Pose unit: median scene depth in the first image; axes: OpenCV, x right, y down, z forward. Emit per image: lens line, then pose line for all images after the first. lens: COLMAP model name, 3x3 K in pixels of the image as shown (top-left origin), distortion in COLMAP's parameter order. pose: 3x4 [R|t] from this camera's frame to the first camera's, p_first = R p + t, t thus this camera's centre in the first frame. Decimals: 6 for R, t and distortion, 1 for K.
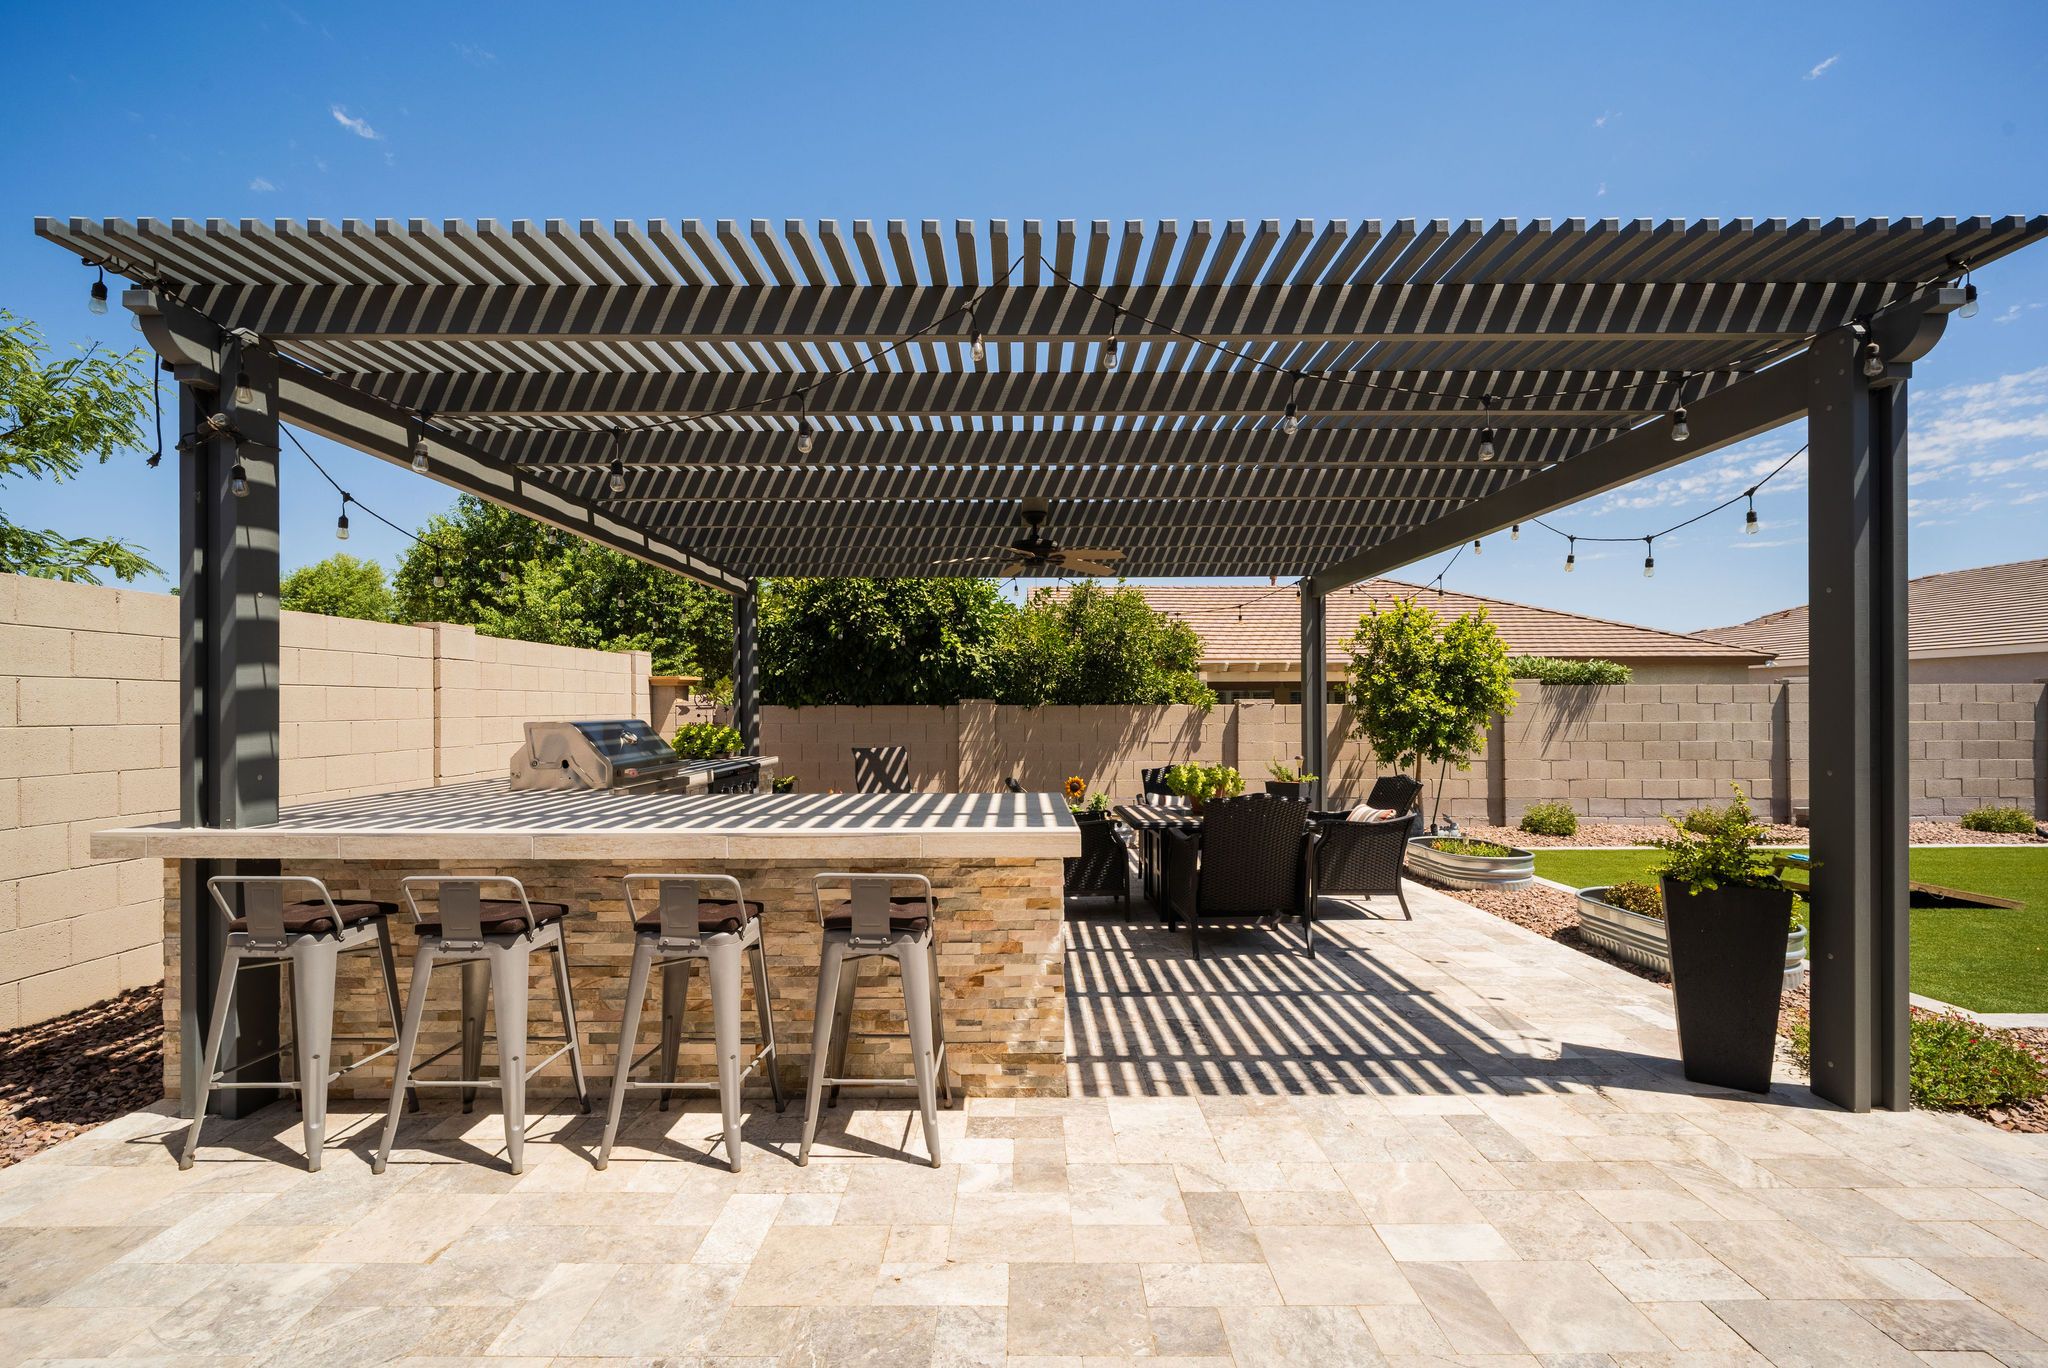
lens RADIAL K [[888.7, 0, 1019.7], [0, 888.7, 707.5], [0, 0, 1]] dist [0.001209, -0.000559]
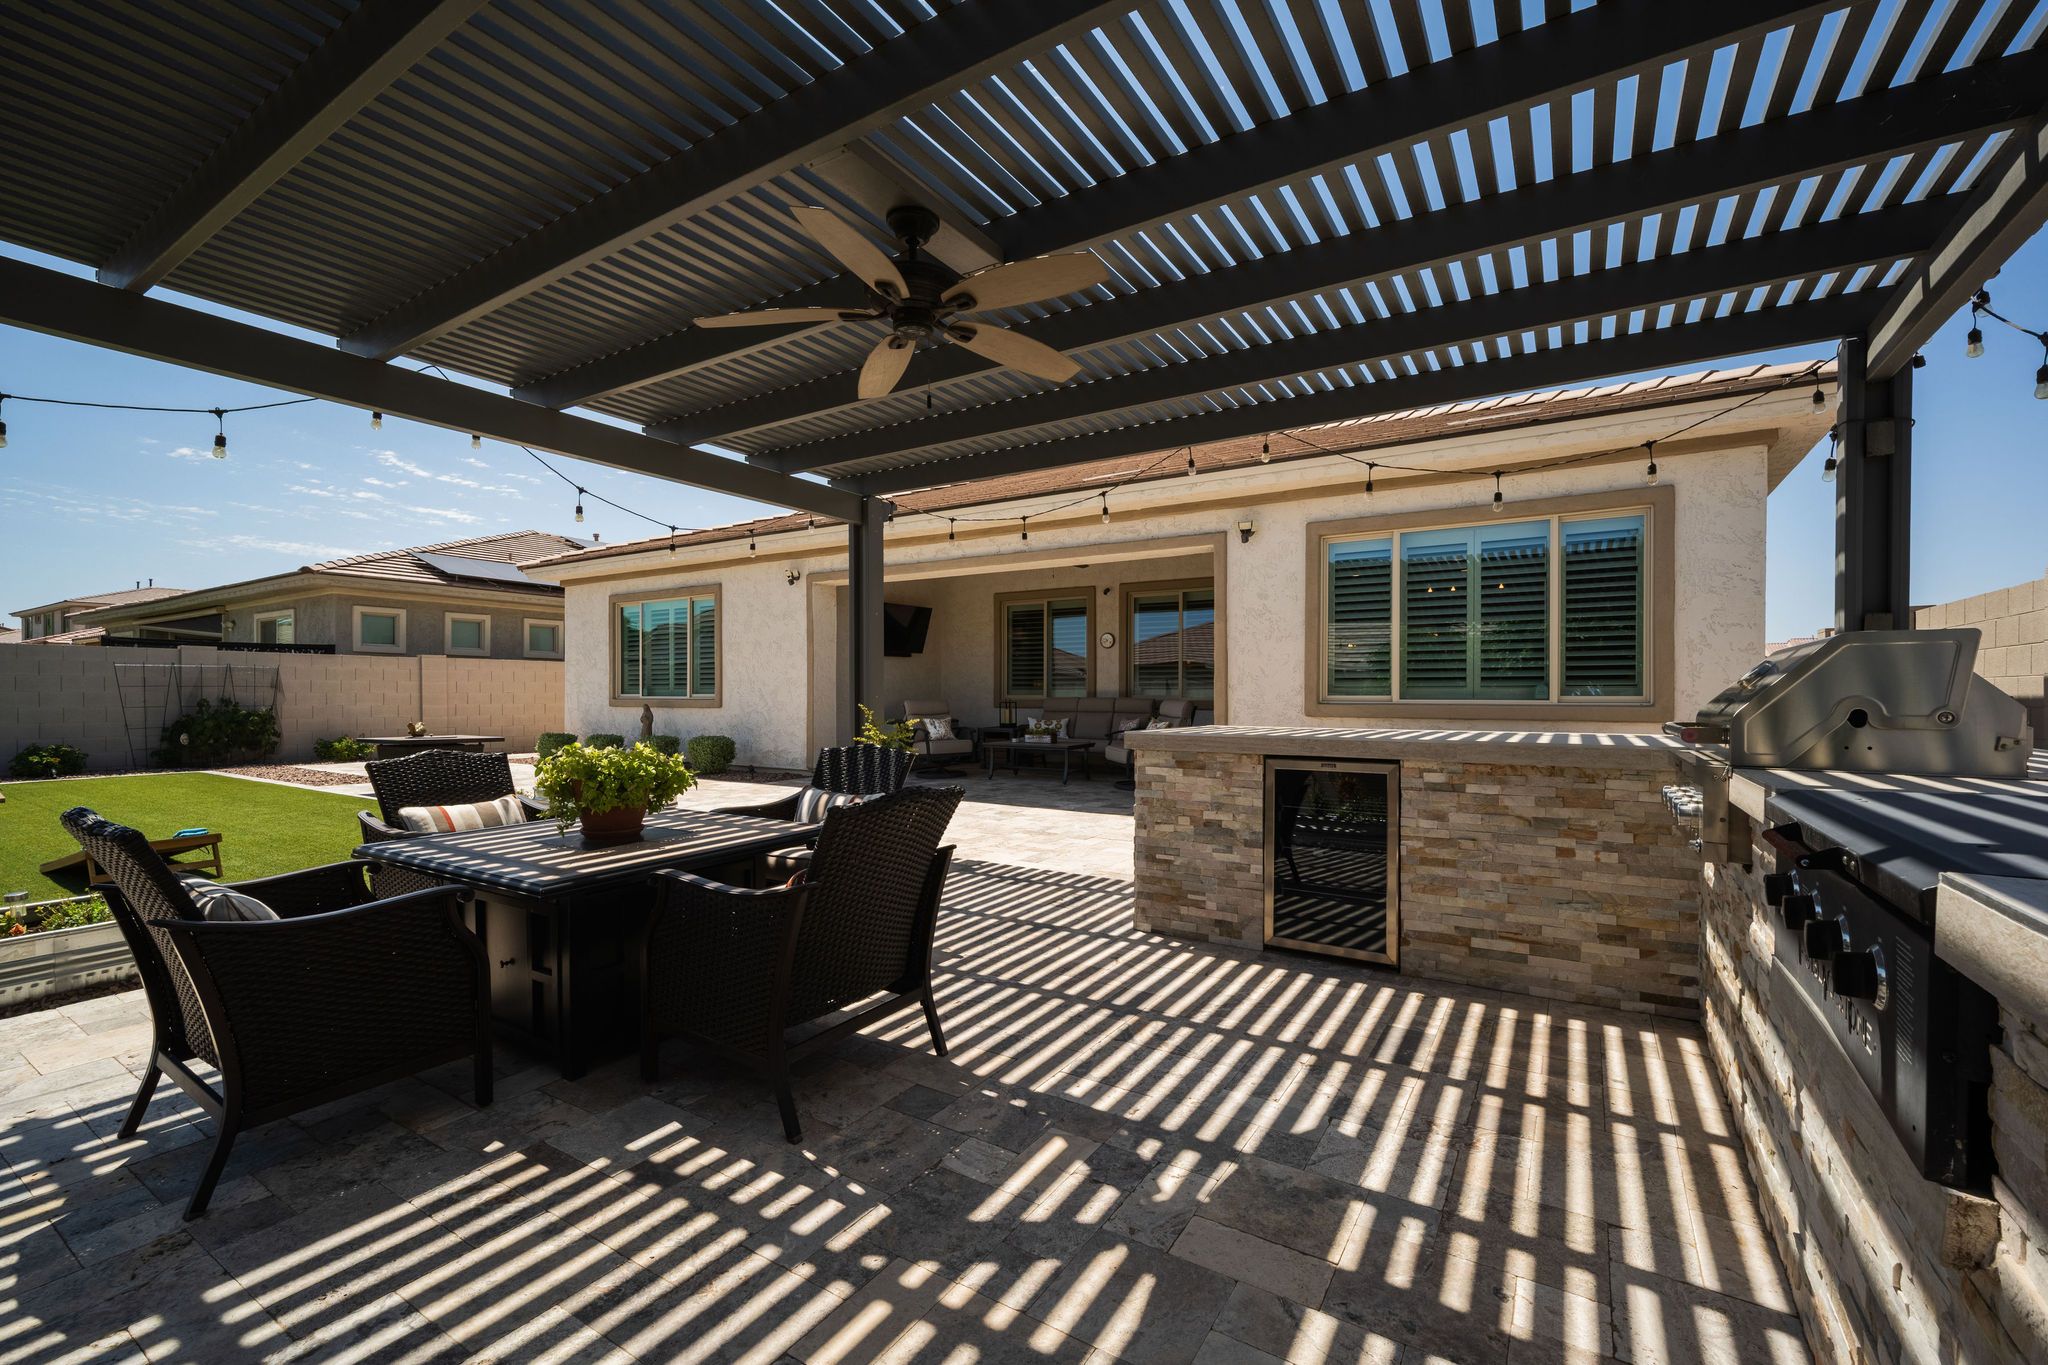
lens RADIAL K [[864.5, 0, 1009.1], [0, 864.5, 688.6], [0, 0, 1]] dist [-0.000145, -0.000550]
pose [[-0.837505, 0.003524, 0.546418, -0.409335], [0.001175, 0.999989, -0.004649, 0.045692], [-0.546428, -0.003252, -0.837500, 1.935976]]
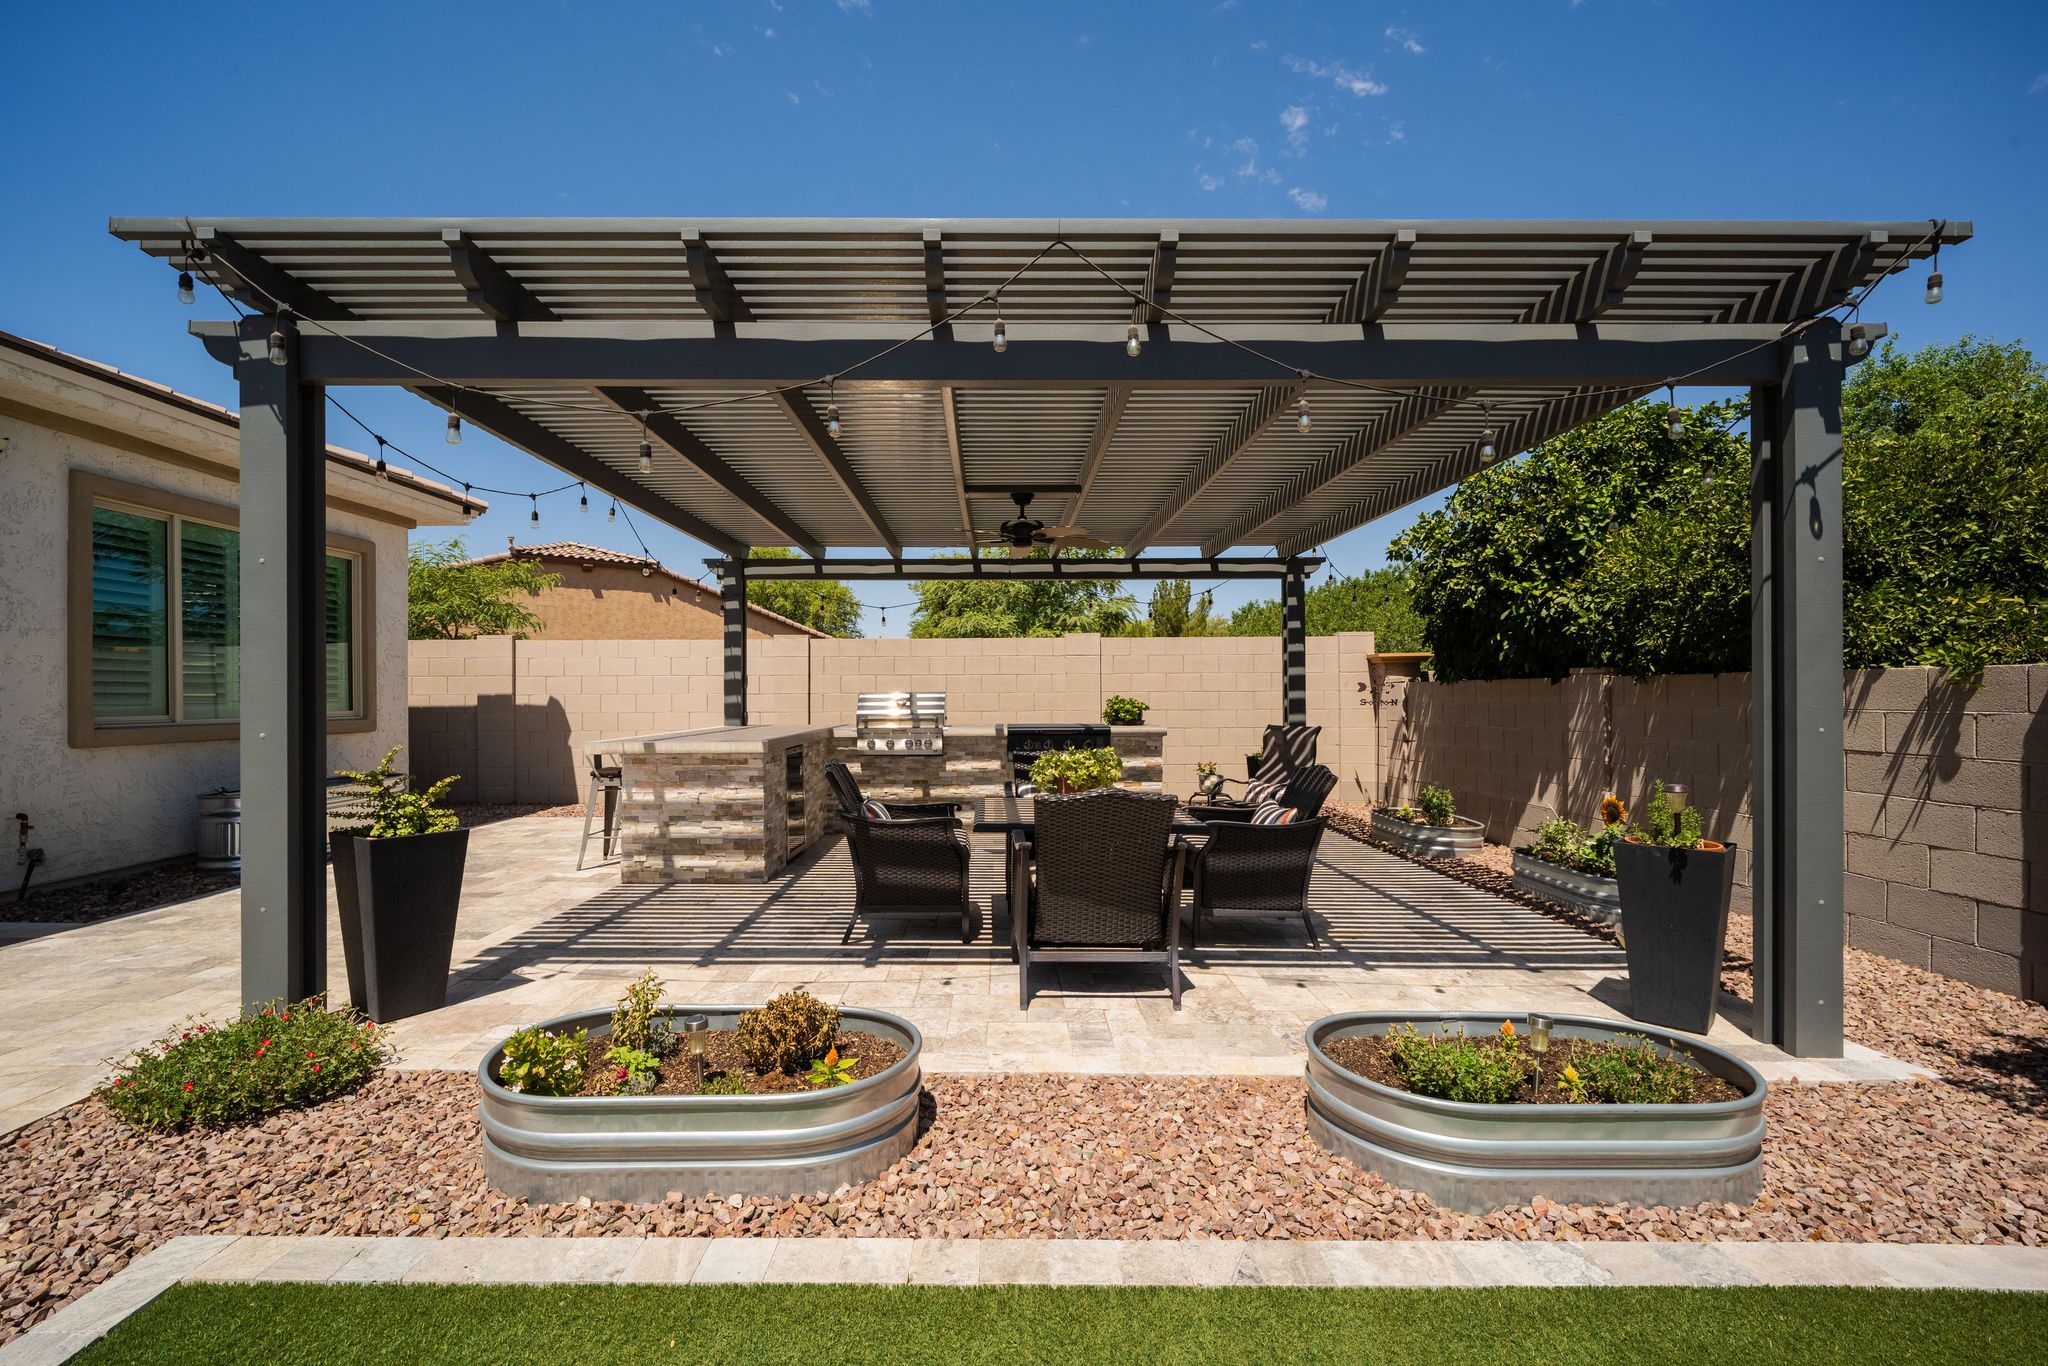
lens RADIAL K [[864.5, 0, 1009.1], [0, 864.5, 689.1], [0, 0, 1]] dist [-0.000145, -0.000550]
pose [[0.009442, -0.005789, -0.999939, 1.472795], [-0.000607, 0.999983, -0.005795, 0.025303], [0.999955, 0.000661, 0.009439, 1.383496]]
